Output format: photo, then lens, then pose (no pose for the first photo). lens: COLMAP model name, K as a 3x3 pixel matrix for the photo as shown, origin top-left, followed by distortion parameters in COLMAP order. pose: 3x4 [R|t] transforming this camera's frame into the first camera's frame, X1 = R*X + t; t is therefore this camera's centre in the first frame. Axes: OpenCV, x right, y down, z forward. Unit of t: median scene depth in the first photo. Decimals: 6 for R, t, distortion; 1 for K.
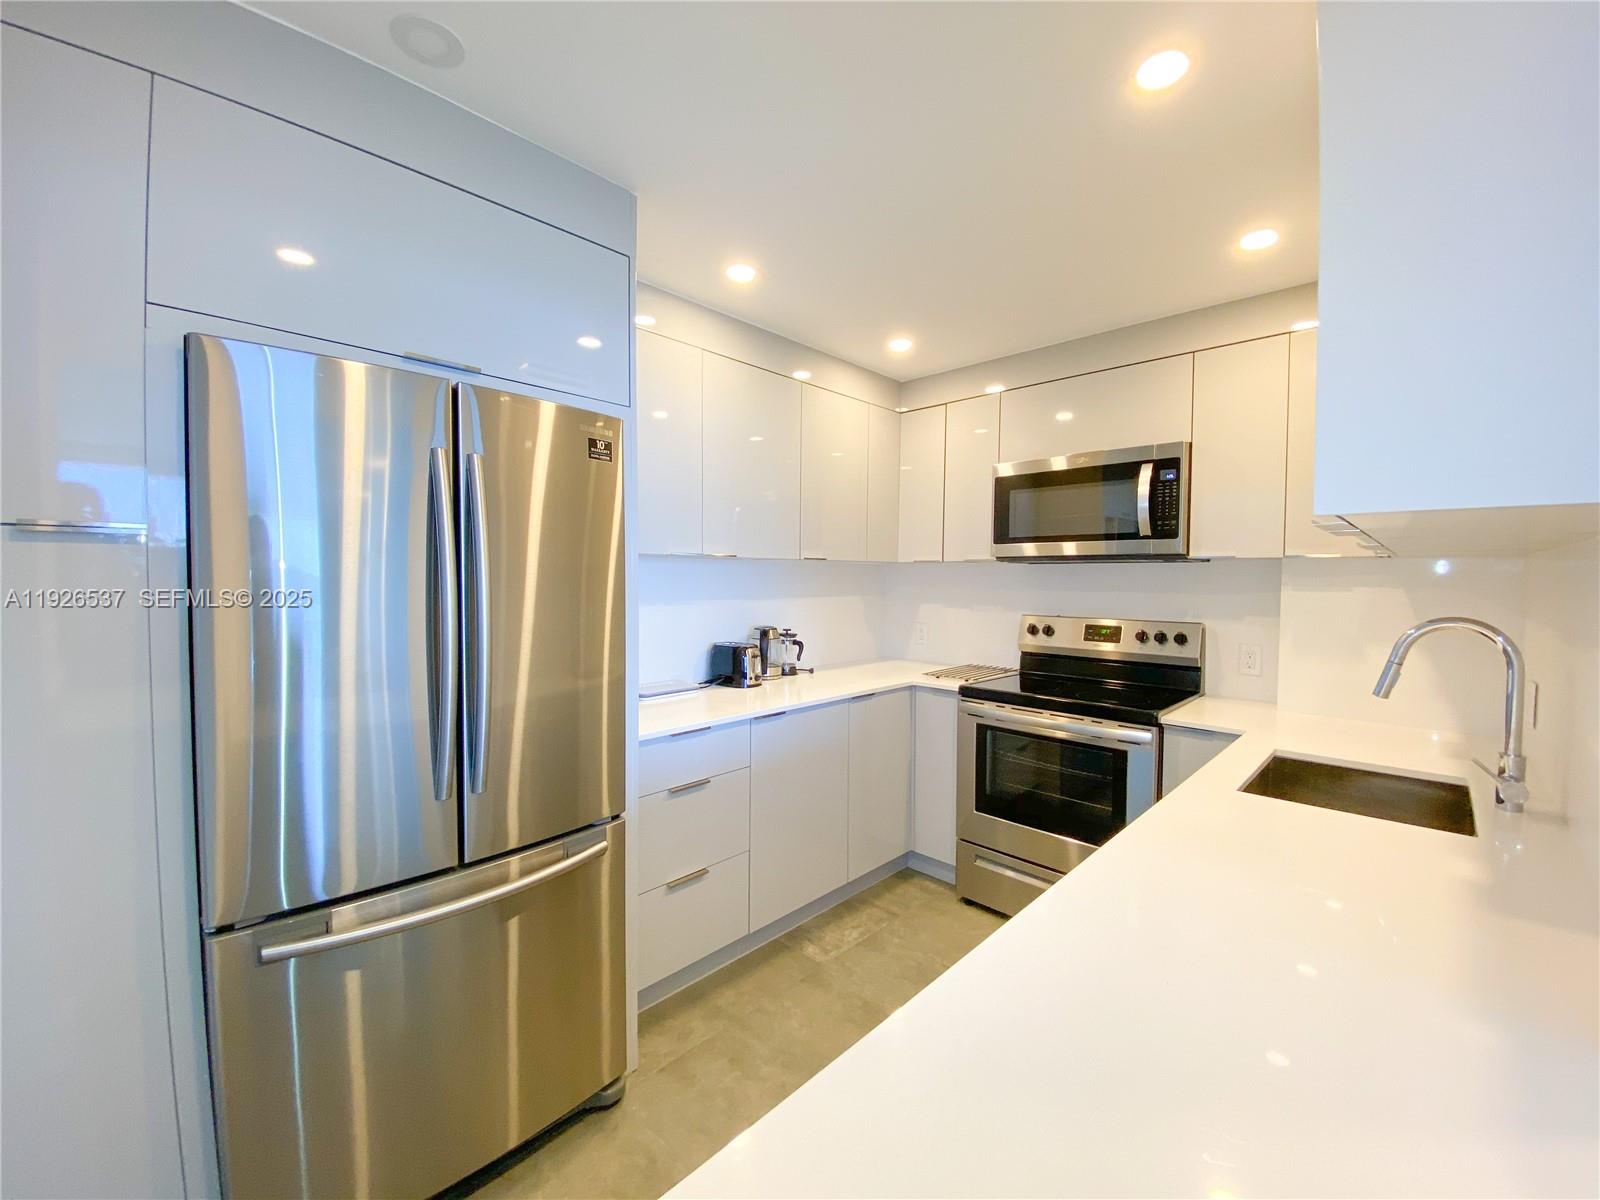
lens RADIAL K [[643.3, 0, 800.0], [0, 643.3, 600.0], [0, 0, 1]] dist [0.031498, -0.026621]
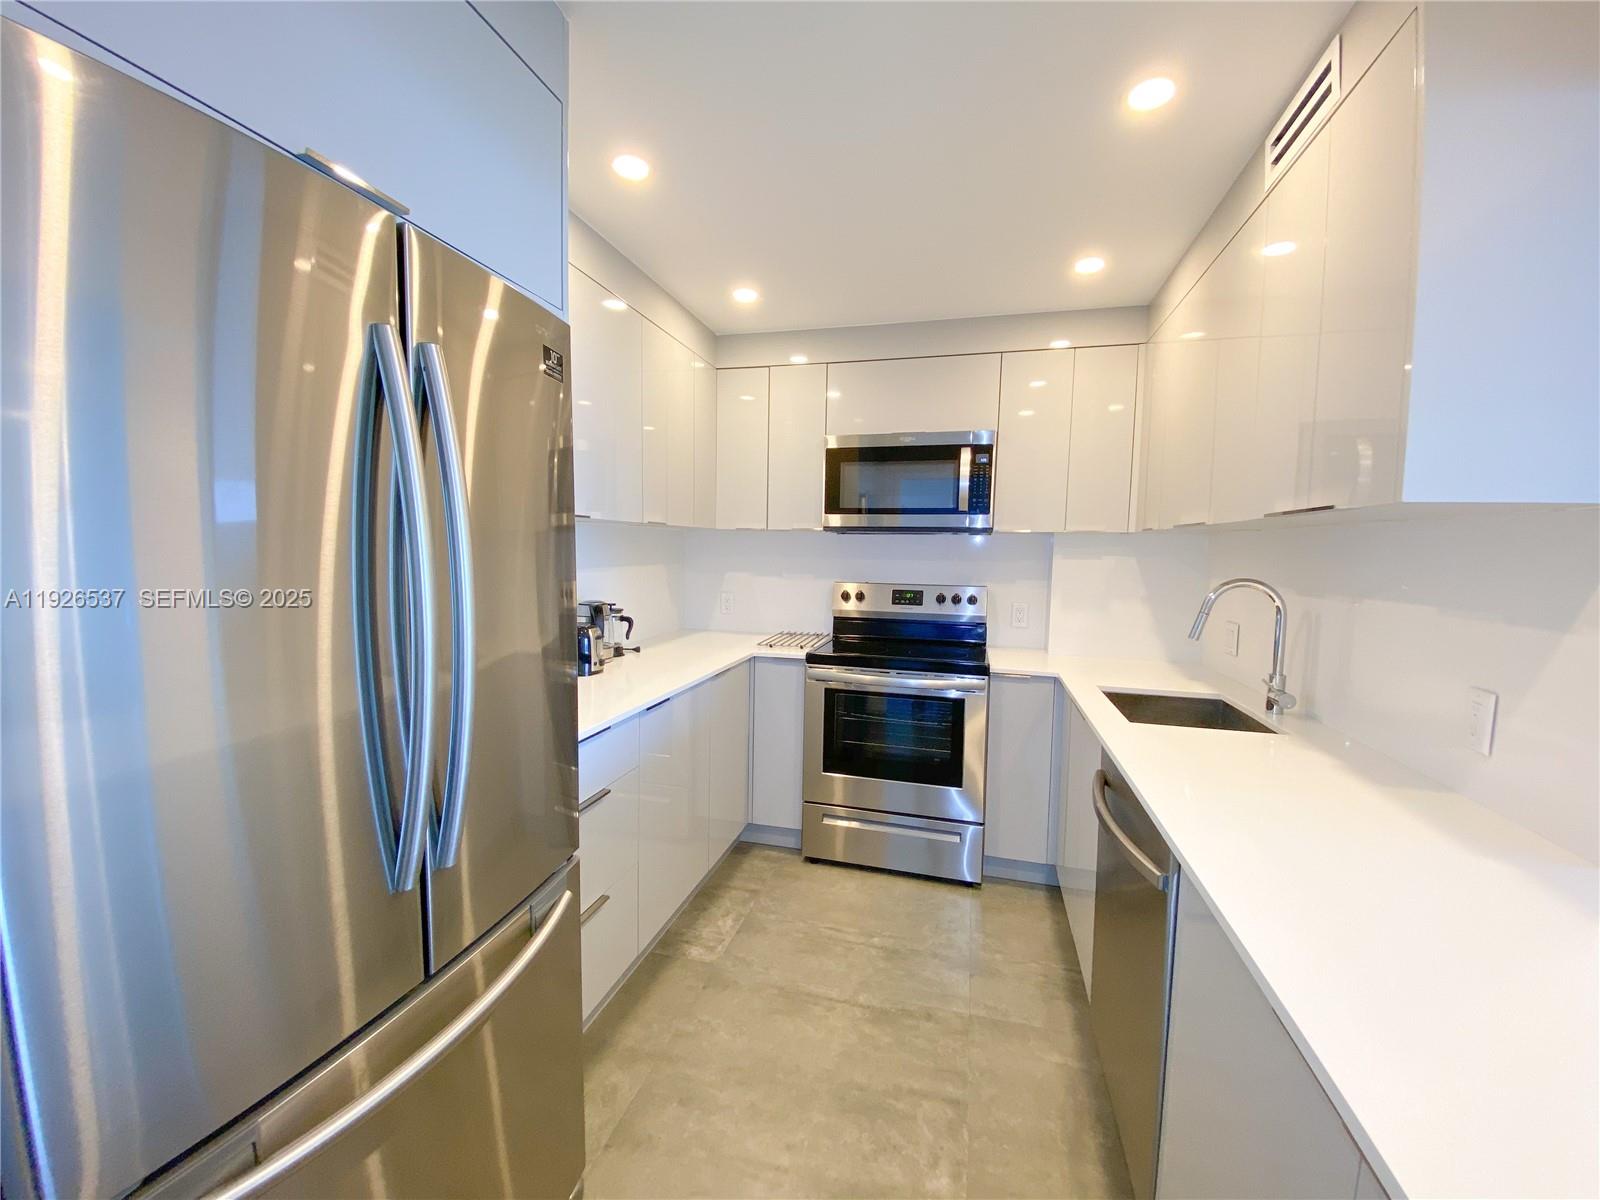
lens RADIAL K [[643.3, 0, 800.0], [0, 643.3, 600.0], [0, 0, 1]] dist [0.031498, -0.026621]
pose [[0.871158, -0.031790, 0.489973, -0.253093], [0.006715, 0.998580, 0.052849, -0.004297], [-0.490957, -0.042749, 0.870134, 0.132895]]
